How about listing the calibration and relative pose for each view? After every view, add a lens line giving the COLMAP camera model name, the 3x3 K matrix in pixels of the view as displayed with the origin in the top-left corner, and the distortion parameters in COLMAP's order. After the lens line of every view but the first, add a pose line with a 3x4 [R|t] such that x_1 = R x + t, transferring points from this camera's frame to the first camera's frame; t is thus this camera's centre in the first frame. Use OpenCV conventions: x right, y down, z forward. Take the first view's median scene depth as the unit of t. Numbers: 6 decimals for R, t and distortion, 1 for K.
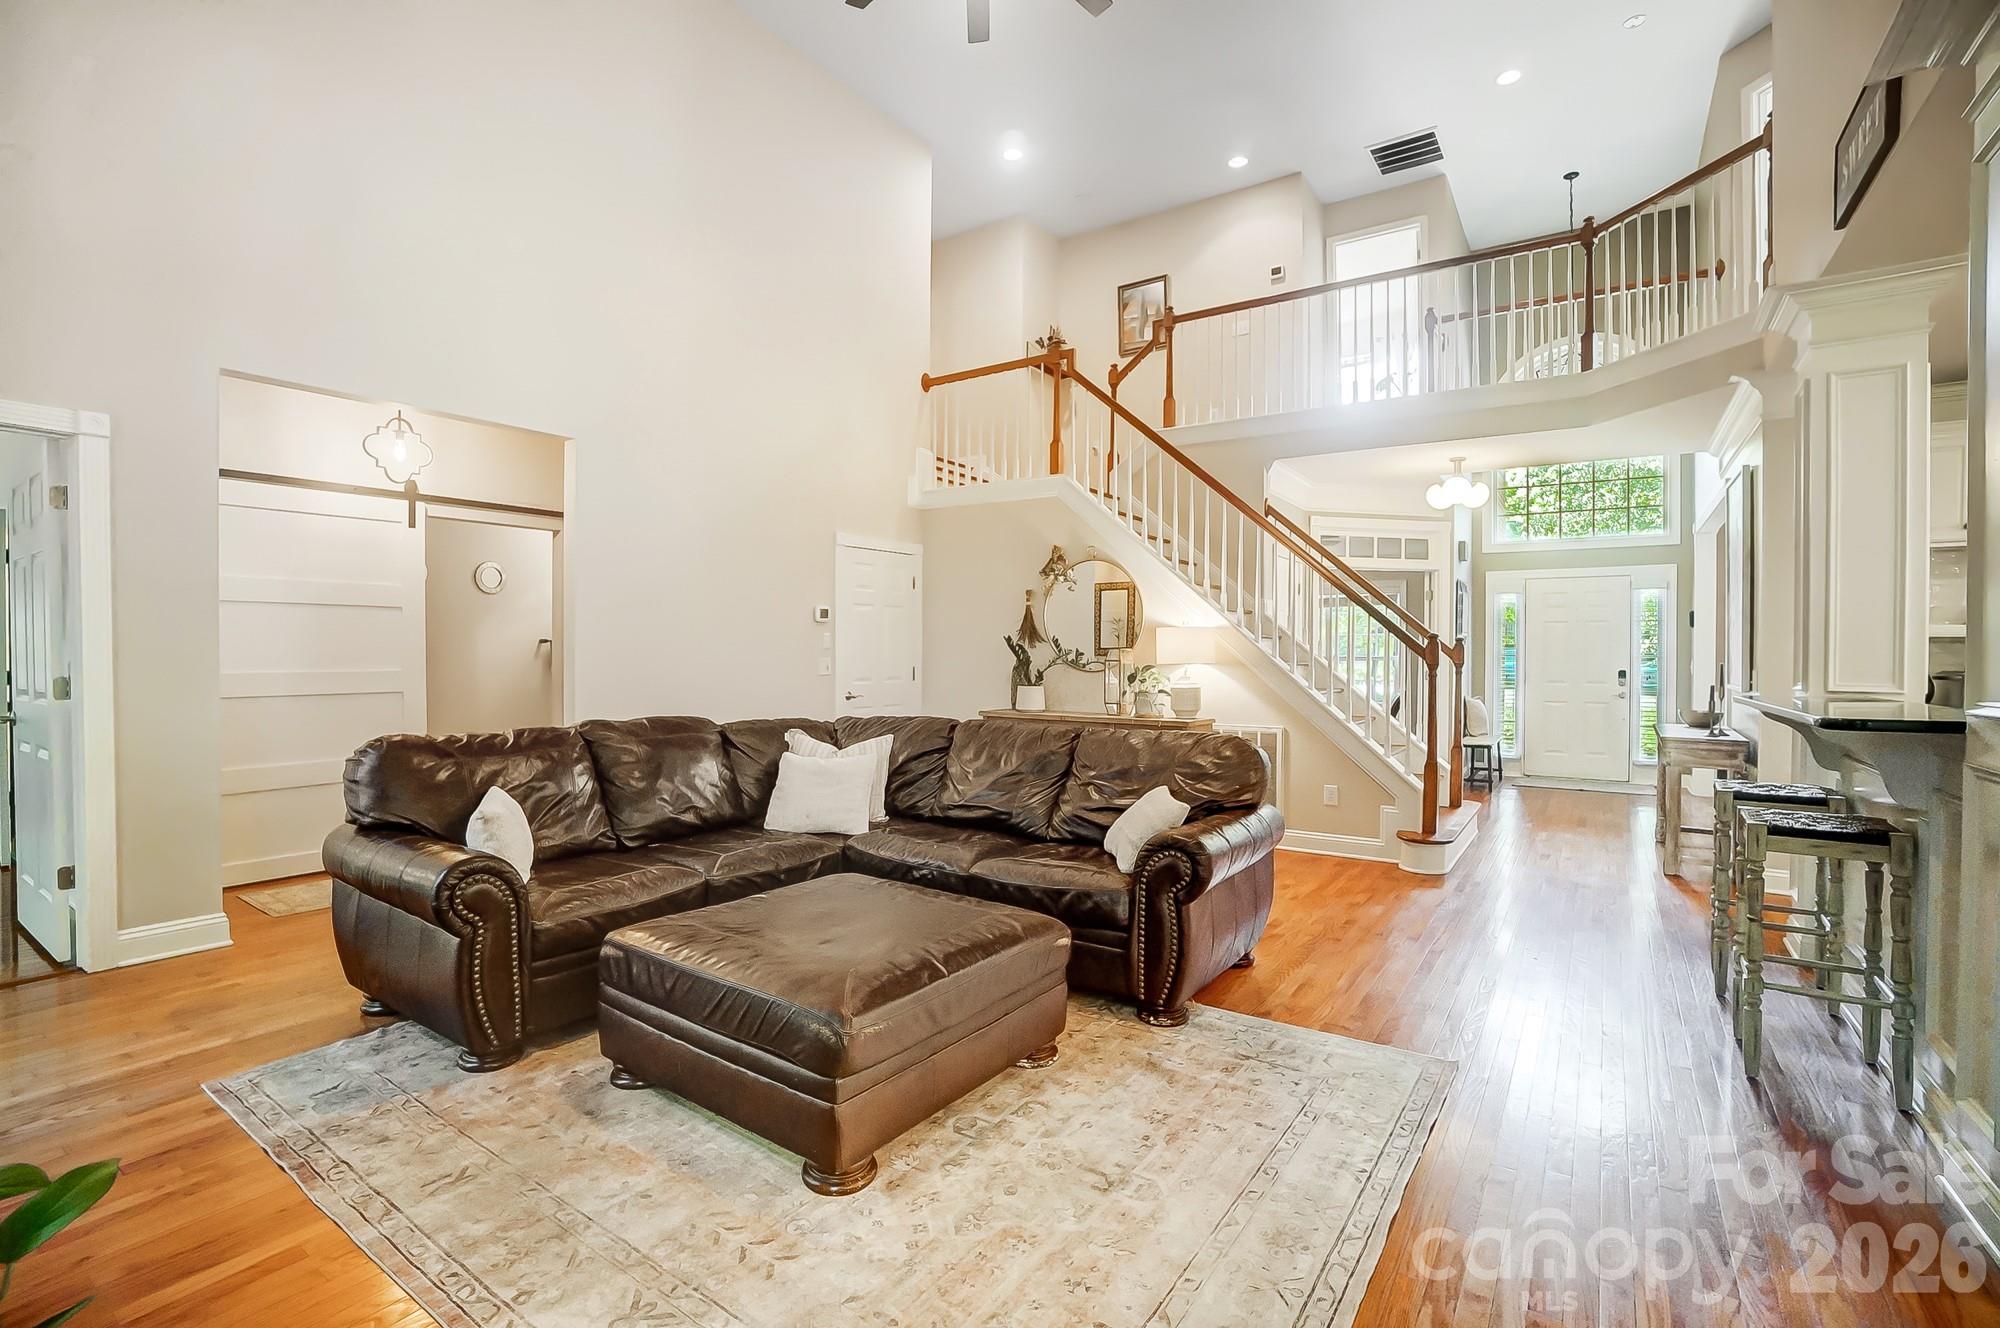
lens RADIAL K [[884.0, 0, 999.0], [0, 884.0, 661.2], [0, 0, 1]] dist [-0.021374, 0.000001]
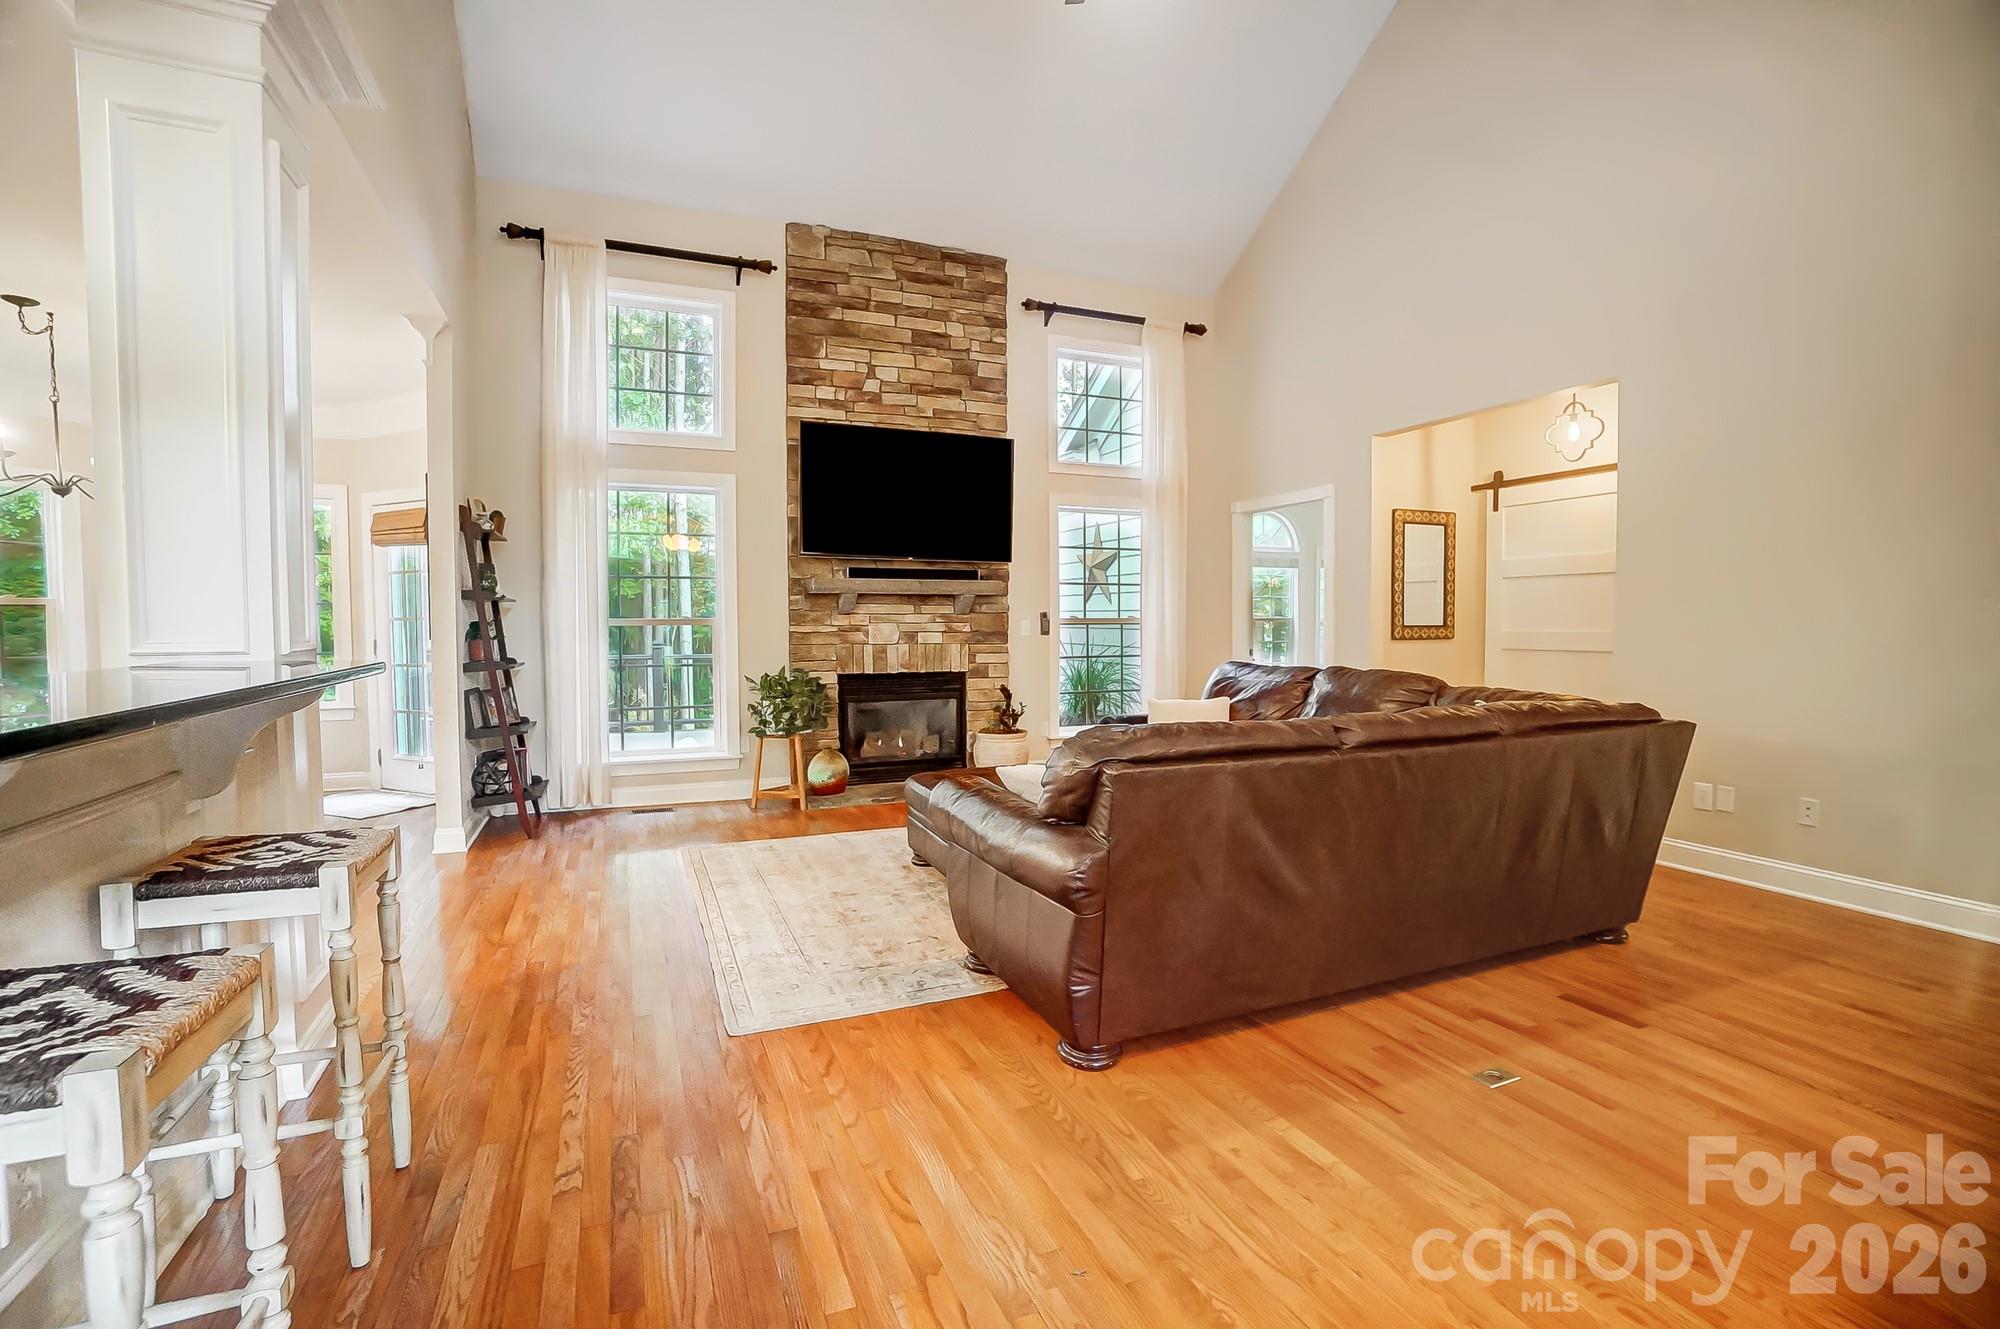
lens RADIAL K [[884.0, 0, 985.9], [0, 884.0, 652.5], [0, 0, 1]] dist [-0.021374, 0.000001]
pose [[-0.537865, 0.021987, -0.842744, 1.056106], [-0.008246, 0.999475, 0.031339, 0.018230], [0.842991, 0.023806, -0.537401, 1.573565]]
